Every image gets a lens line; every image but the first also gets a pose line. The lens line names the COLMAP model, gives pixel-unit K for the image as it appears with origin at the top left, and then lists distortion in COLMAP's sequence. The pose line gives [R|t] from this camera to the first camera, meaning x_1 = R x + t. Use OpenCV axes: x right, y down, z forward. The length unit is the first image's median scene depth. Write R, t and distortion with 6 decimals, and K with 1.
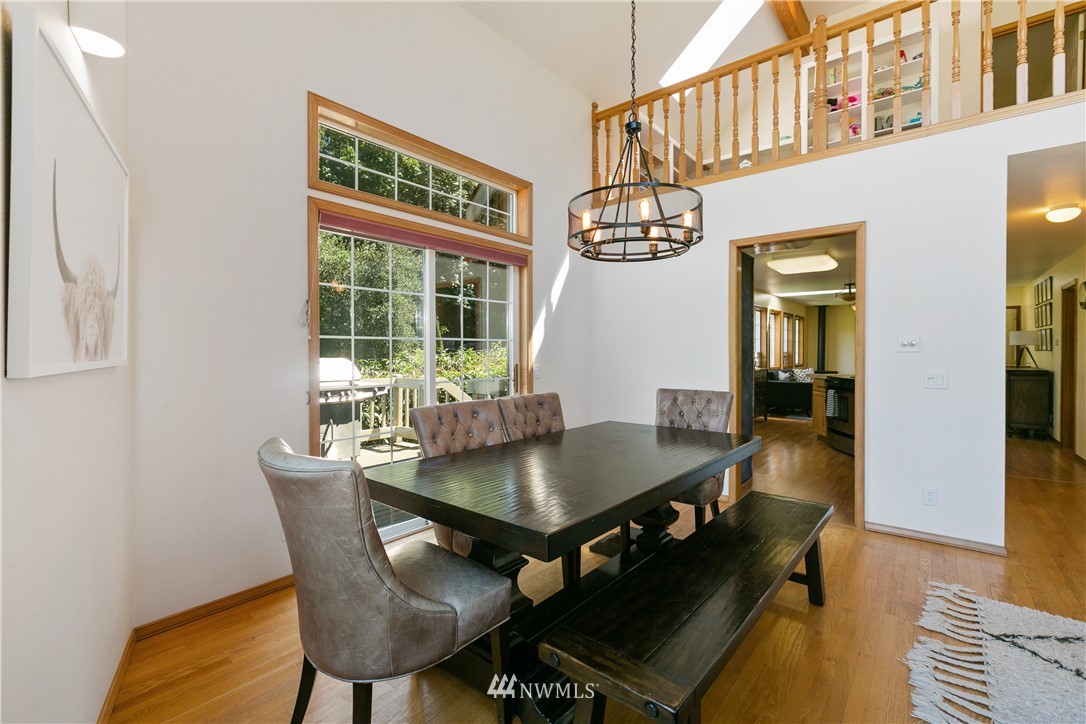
lens RADIAL K [[492.8, 0, 539.1], [0, 492.8, 352.8], [0, 0, 1]] dist [0.018968, 0.000542]
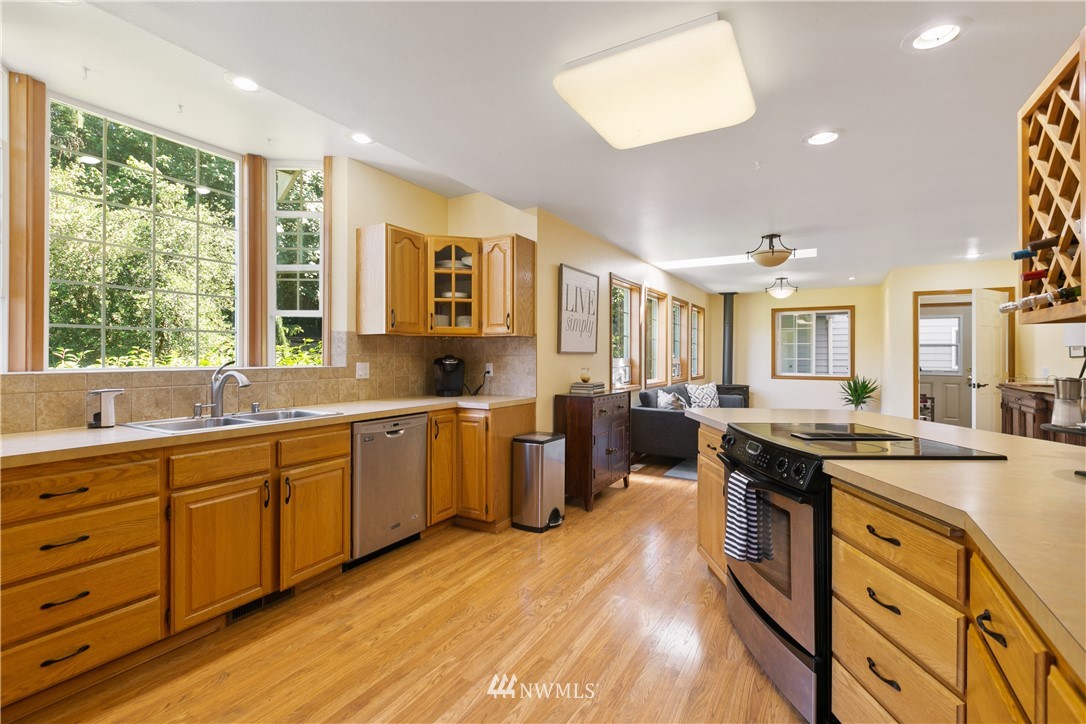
lens RADIAL K [[493.1, 0, 542.3], [0, 493.1, 353.4], [0, 0, 1]] dist [-0.001372, 0.000011]
pose [[0.988578, 0.009926, 0.150380, 0.251547], [-0.008819, 0.999929, -0.008030, -0.002180], [-0.150449, 0.006612, 0.988596, 0.427419]]
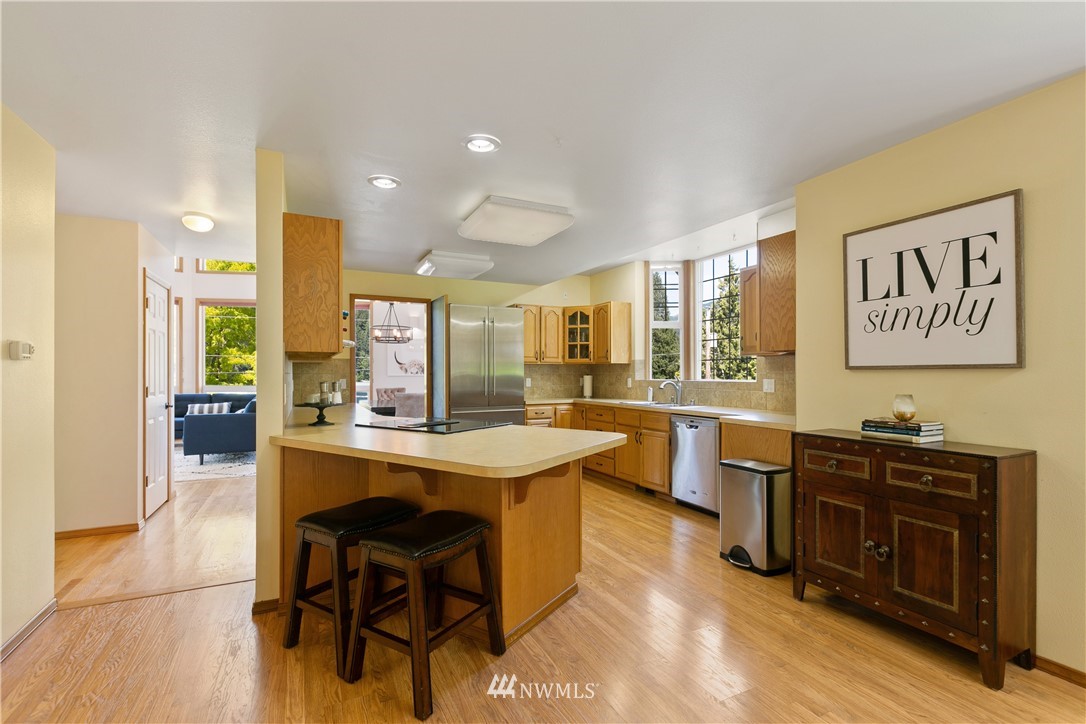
lens RADIAL K [[493.1, 0, 543.7], [0, 493.1, 370.4], [0, 0, 1]] dist [-0.001372, 0.000011]
pose [[-0.418961, -0.001627, -0.908003, 1.402511], [-0.004336, 0.999991, 0.000208, -0.007951], [0.907994, 0.004024, -0.418964, 1.489941]]
